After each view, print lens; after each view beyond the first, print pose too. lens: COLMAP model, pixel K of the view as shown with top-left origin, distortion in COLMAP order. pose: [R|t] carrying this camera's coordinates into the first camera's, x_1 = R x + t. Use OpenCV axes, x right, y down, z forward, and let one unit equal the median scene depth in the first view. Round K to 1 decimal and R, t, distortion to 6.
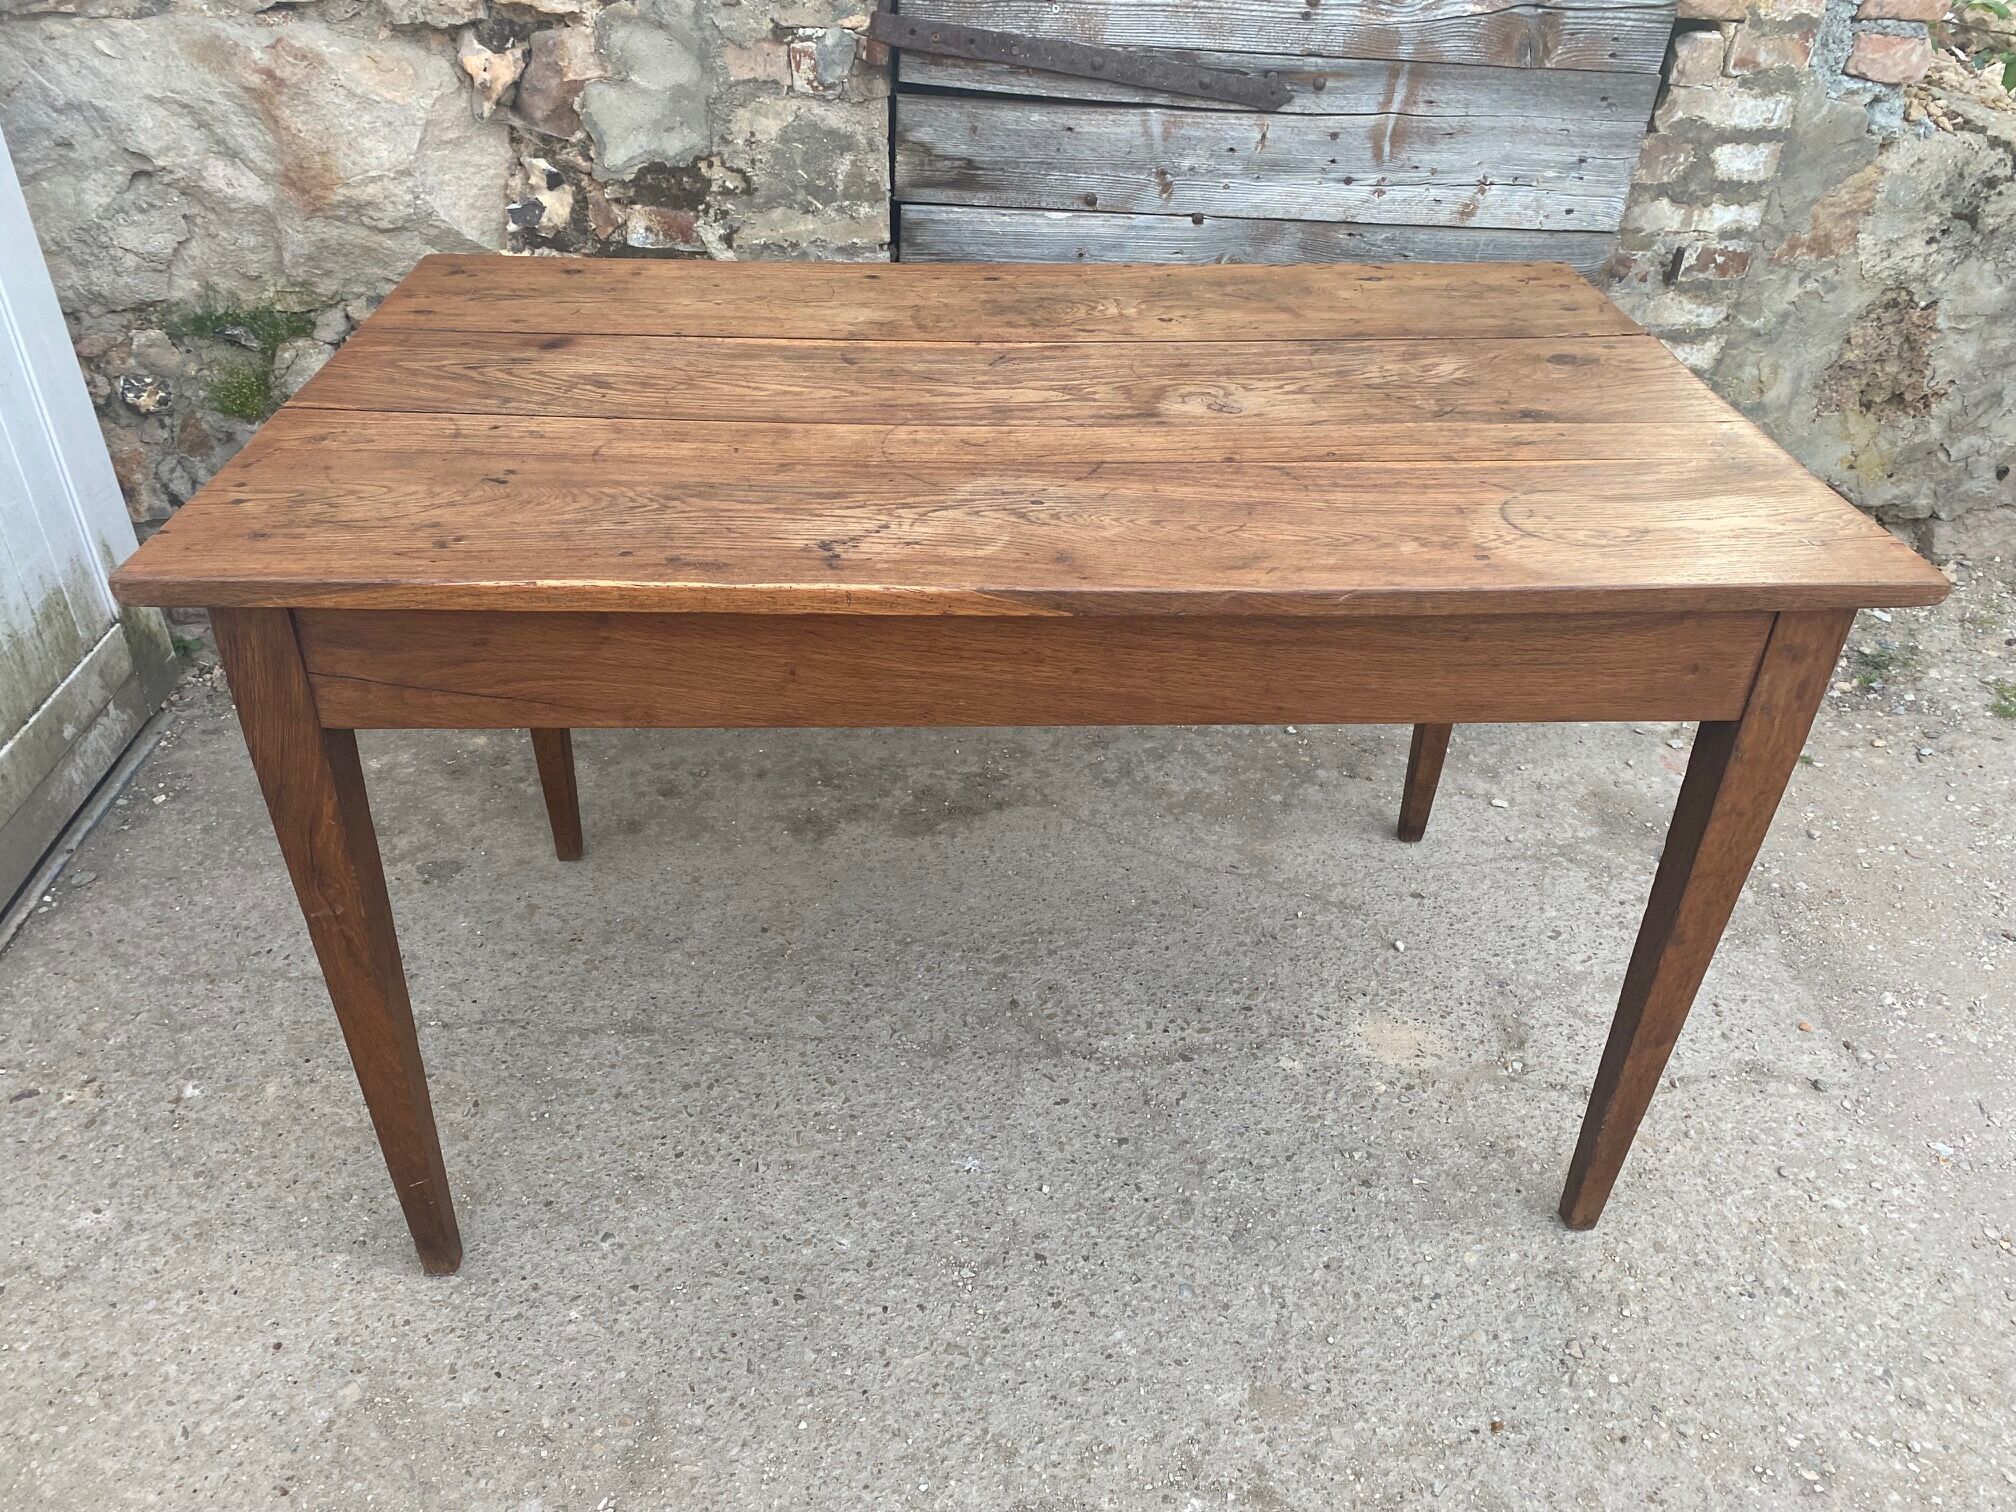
lens RADIAL K [[1536.6, 0, 1001.2], [0, 1536.6, 748.8], [0, 0, 1]] dist [0.009475, -0.005170]
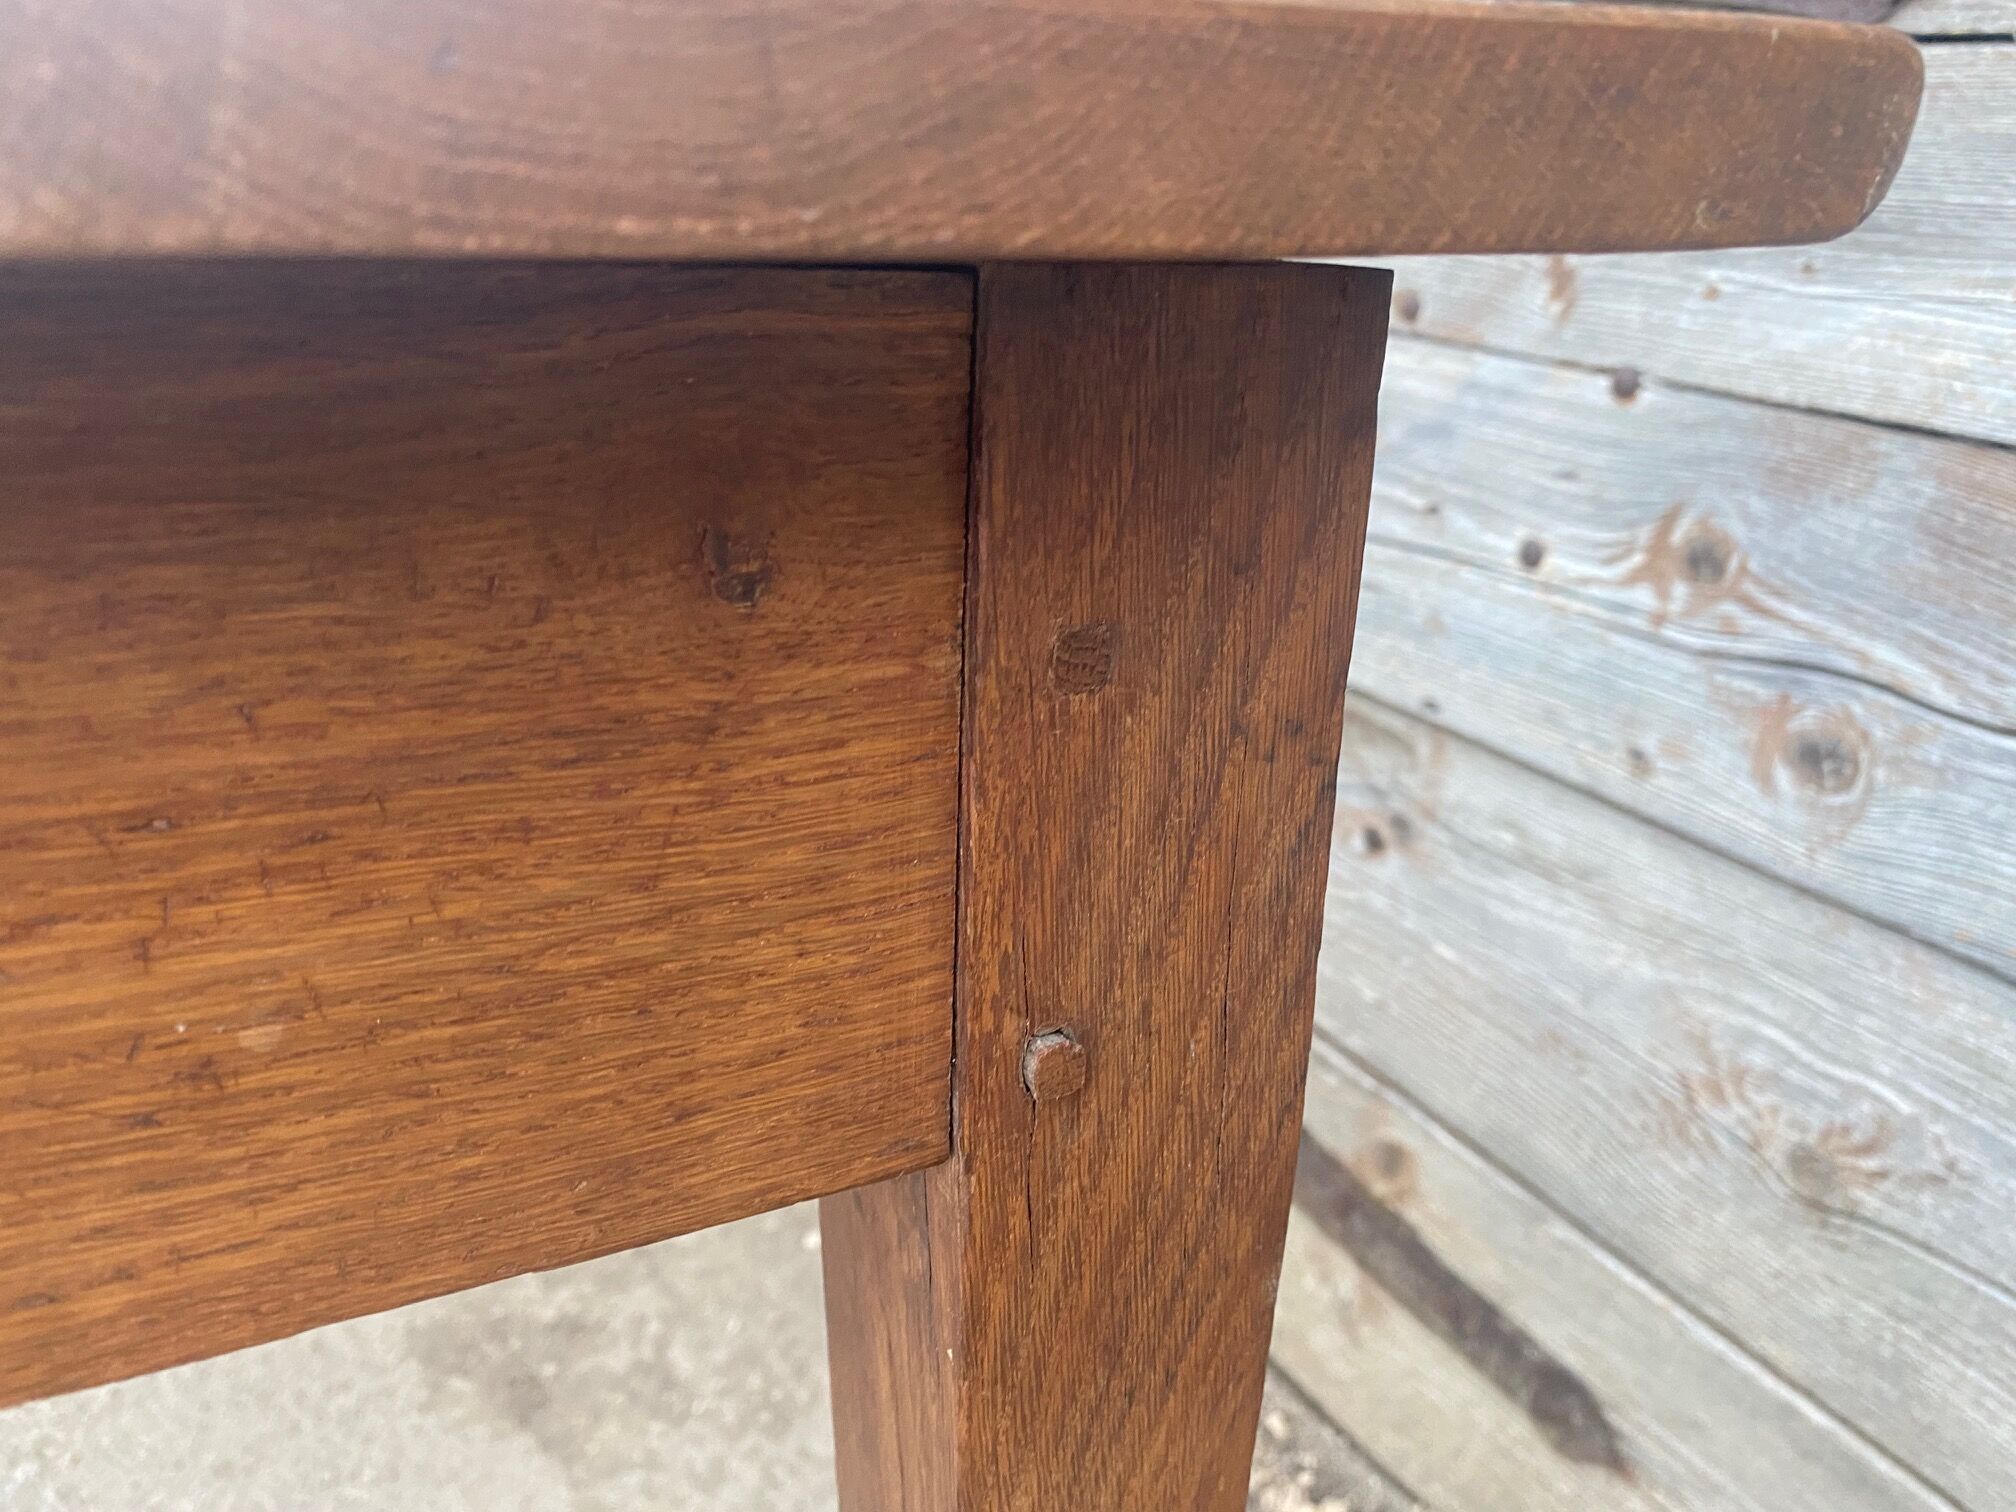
lens RADIAL K [[1565.1, 0, 993.1], [0, 1565.1, 748.9], [0, 0, 1]] dist [-0.008559, 0.002538]
pose [[0.423266, 0.294240, -0.856895, 0.402870], [-0.527158, 0.849194, 0.031205, -0.228703], [0.736852, 0.438511, 0.514545, 0.804241]]
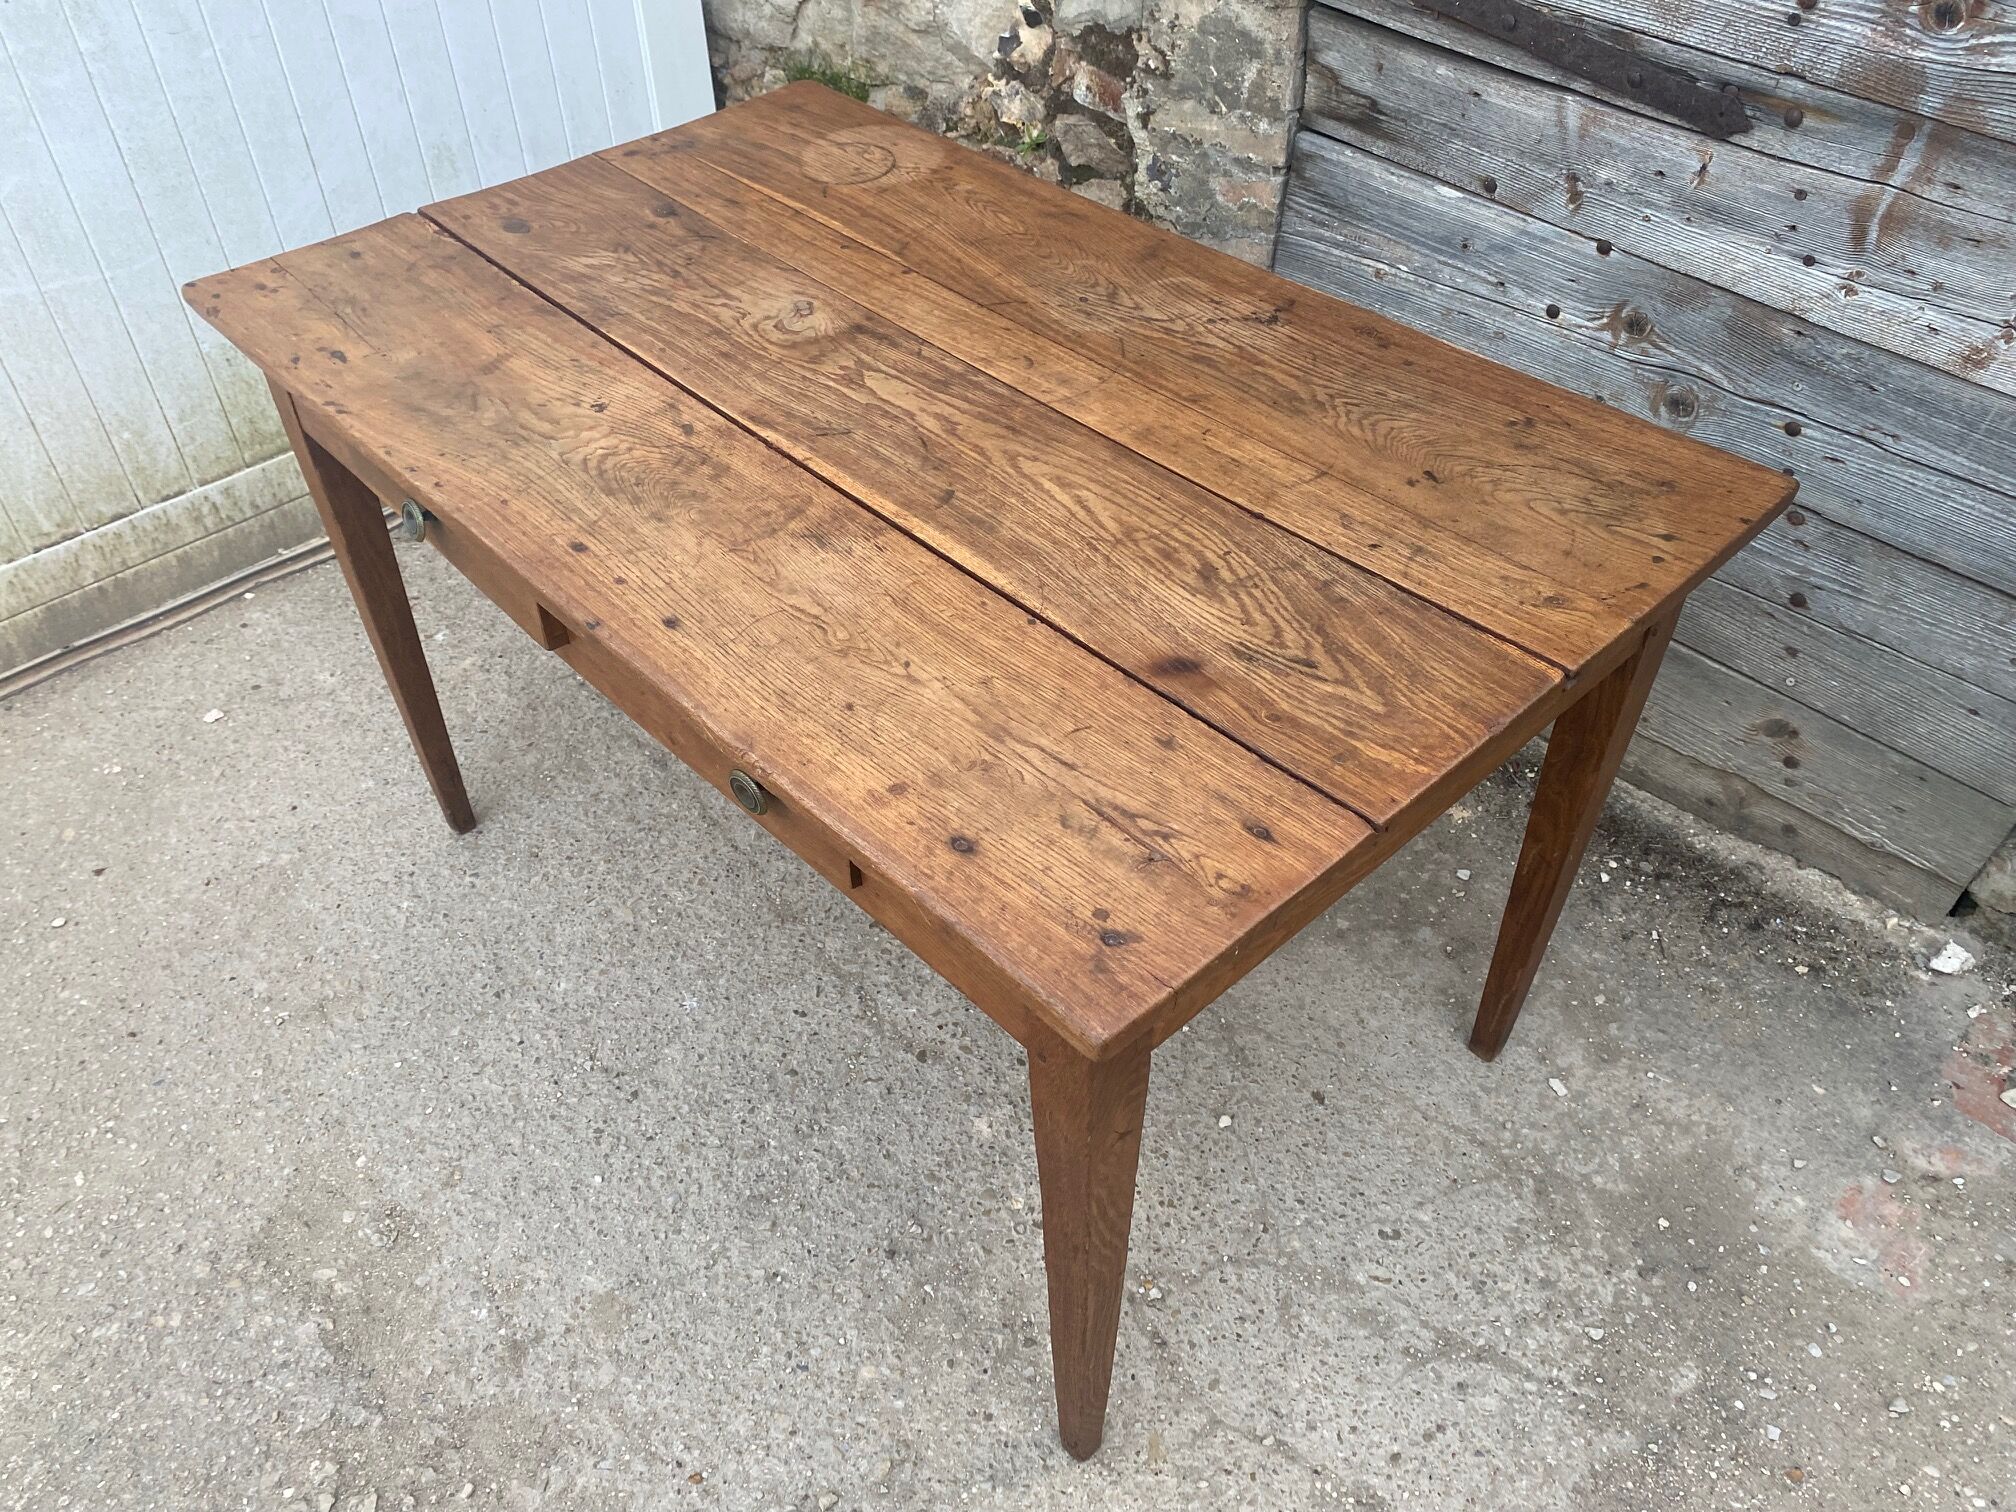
lens RADIAL K [[1536.6, 0, 976.1], [0, 1536.6, 764.7], [0, 0, 1]] dist [0.009475, -0.005170]
pose [[0.644386, 0.502009, -0.576848, 0.533752], [-0.394378, 0.864453, 0.311748, -0.248674], [0.655159, 0.026611, 0.755023, 0.219118]]
